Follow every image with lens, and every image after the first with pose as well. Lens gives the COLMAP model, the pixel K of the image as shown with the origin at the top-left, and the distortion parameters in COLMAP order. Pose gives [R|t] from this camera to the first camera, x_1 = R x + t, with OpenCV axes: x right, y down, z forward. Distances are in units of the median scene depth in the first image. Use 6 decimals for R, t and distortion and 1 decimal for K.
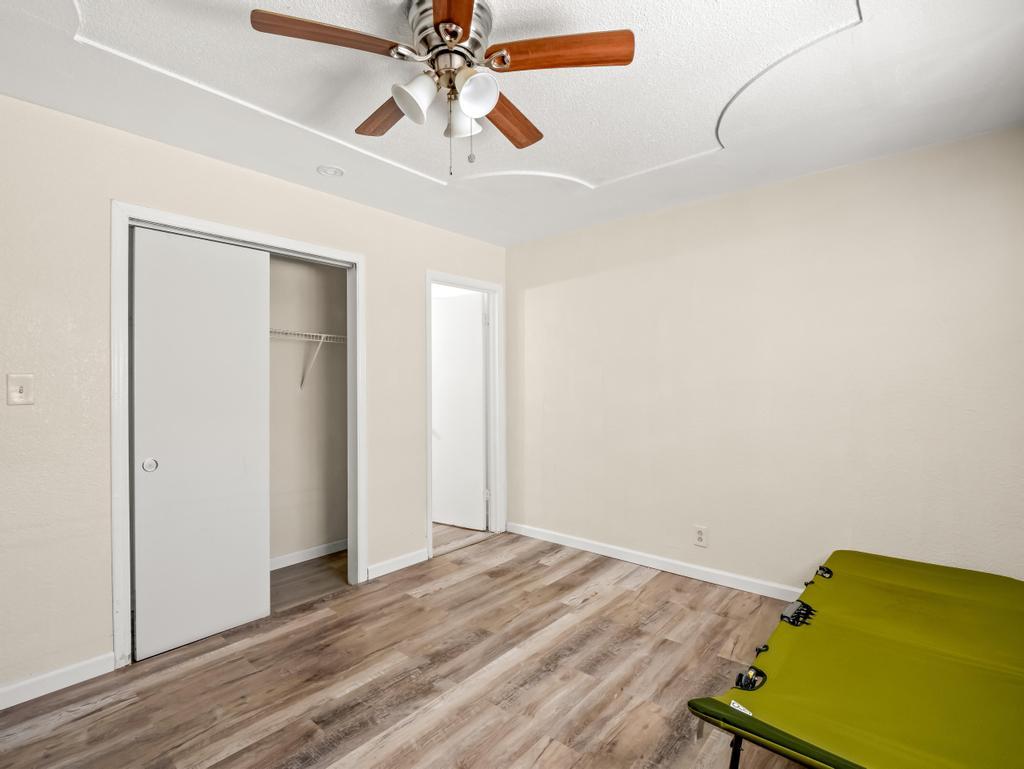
lens RADIAL K [[493.1, 0, 507.8], [0, 493.1, 383.6], [0, 0, 1]] dist [-0.010776, -0.004172]
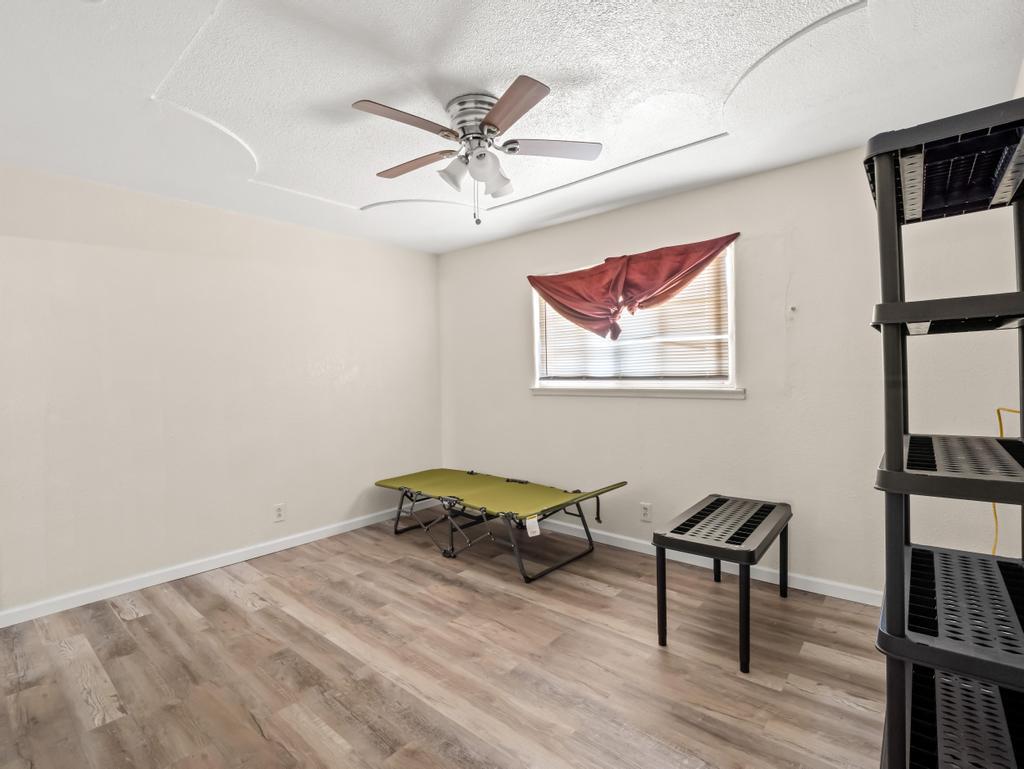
lens RADIAL K [[493.1, 0, 507.5], [0, 493.1, 380.3], [0, 0, 1]] dist [-0.010776, -0.004172]
pose [[0.005798, -0.005211, 0.999970, -0.862432], [0.025120, 0.999672, 0.005064, 0.009323], [-0.999668, 0.025089, 0.005927, 0.517433]]
